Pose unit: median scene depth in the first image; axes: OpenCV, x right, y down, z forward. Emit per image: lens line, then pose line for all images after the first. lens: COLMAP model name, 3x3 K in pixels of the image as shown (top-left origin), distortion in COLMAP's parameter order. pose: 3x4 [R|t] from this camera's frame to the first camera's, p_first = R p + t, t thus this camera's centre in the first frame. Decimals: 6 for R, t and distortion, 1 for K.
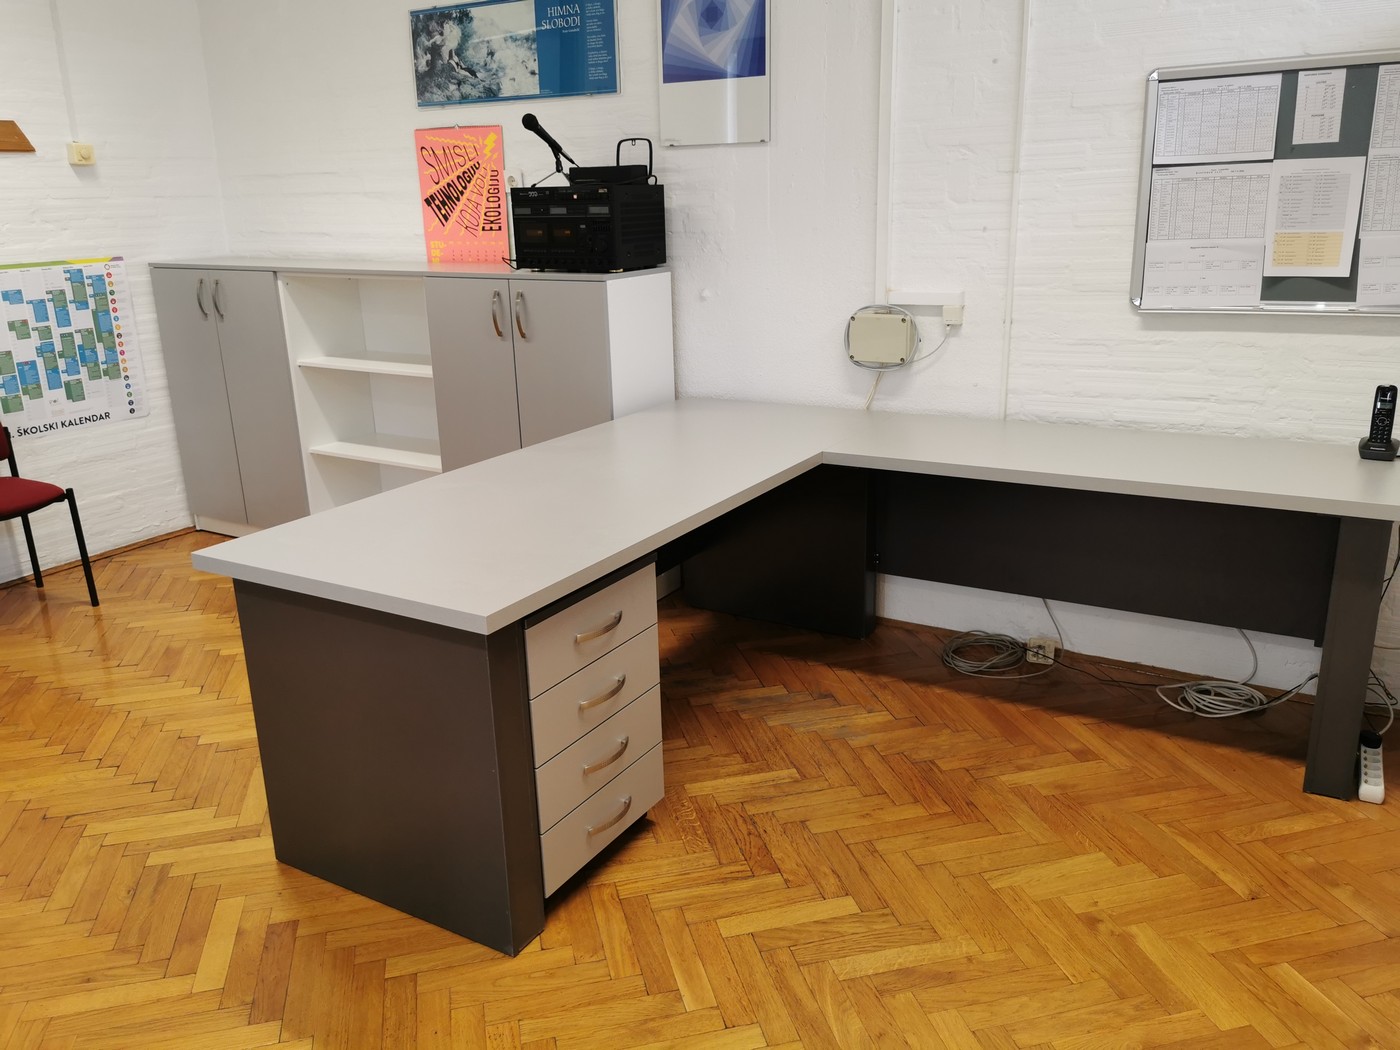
lens RADIAL K [[1102.1, 0, 705.5], [0, 1102.1, 518.6], [0, 0, 1]] dist [0.044682, -0.072922]
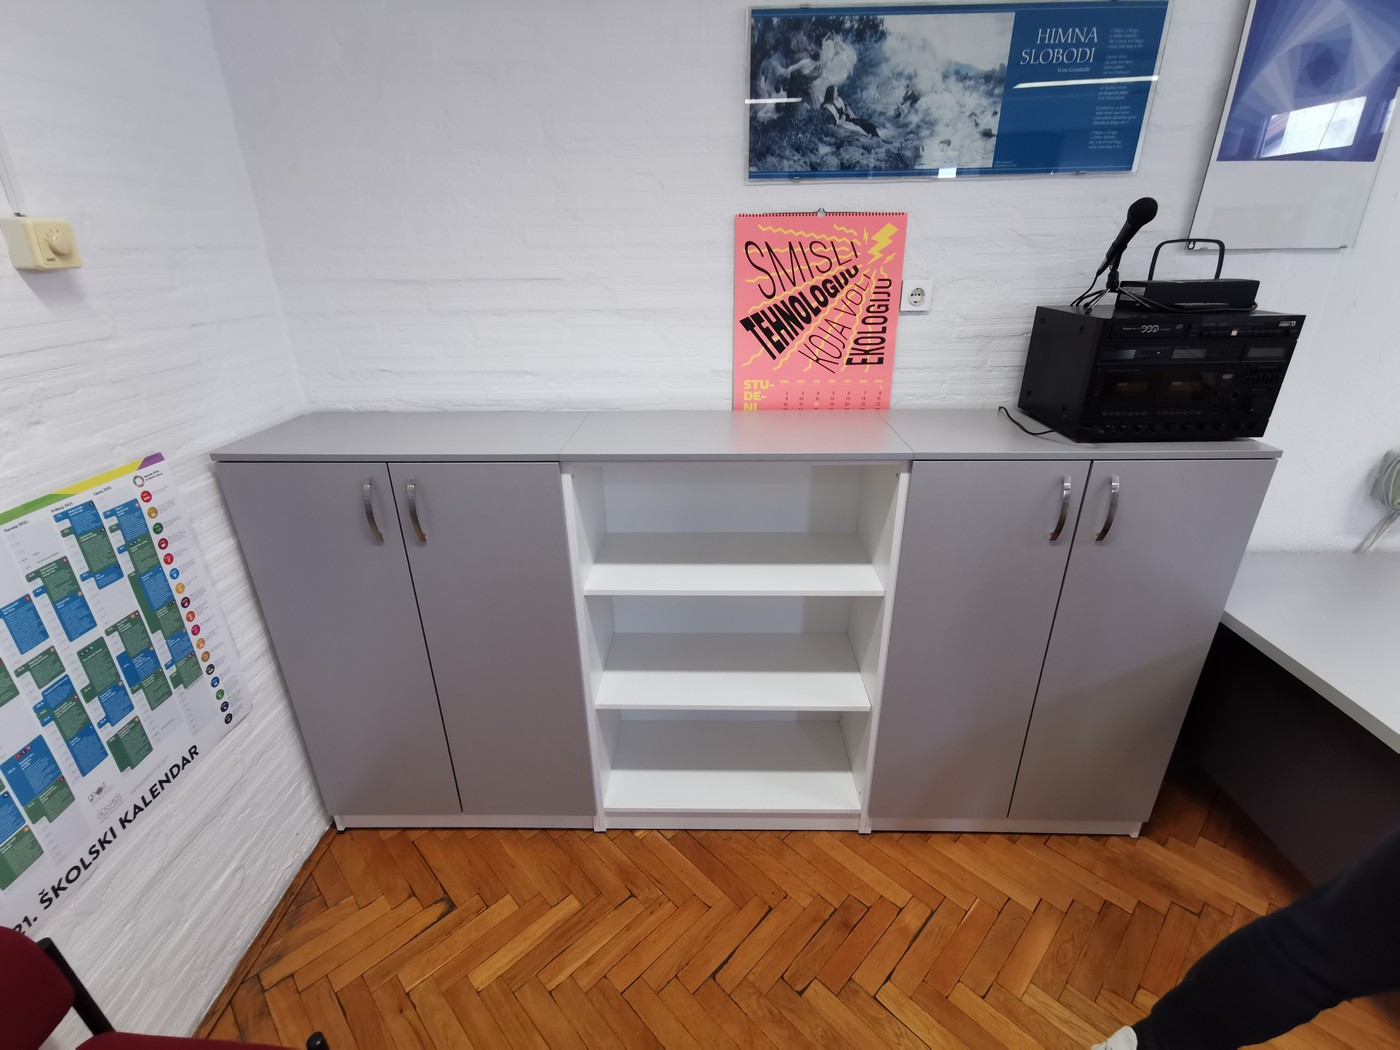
lens RADIAL K [[657.6, 0, 699.6], [0, 657.6, 518.7], [0, 0, 1]] dist [0.021178, -0.000494]
pose [[0.860534, -0.189386, 0.472879, -0.505581], [0.137372, 0.980204, 0.142582, -0.236019], [-0.490521, -0.057737, 0.869515, 0.669210]]
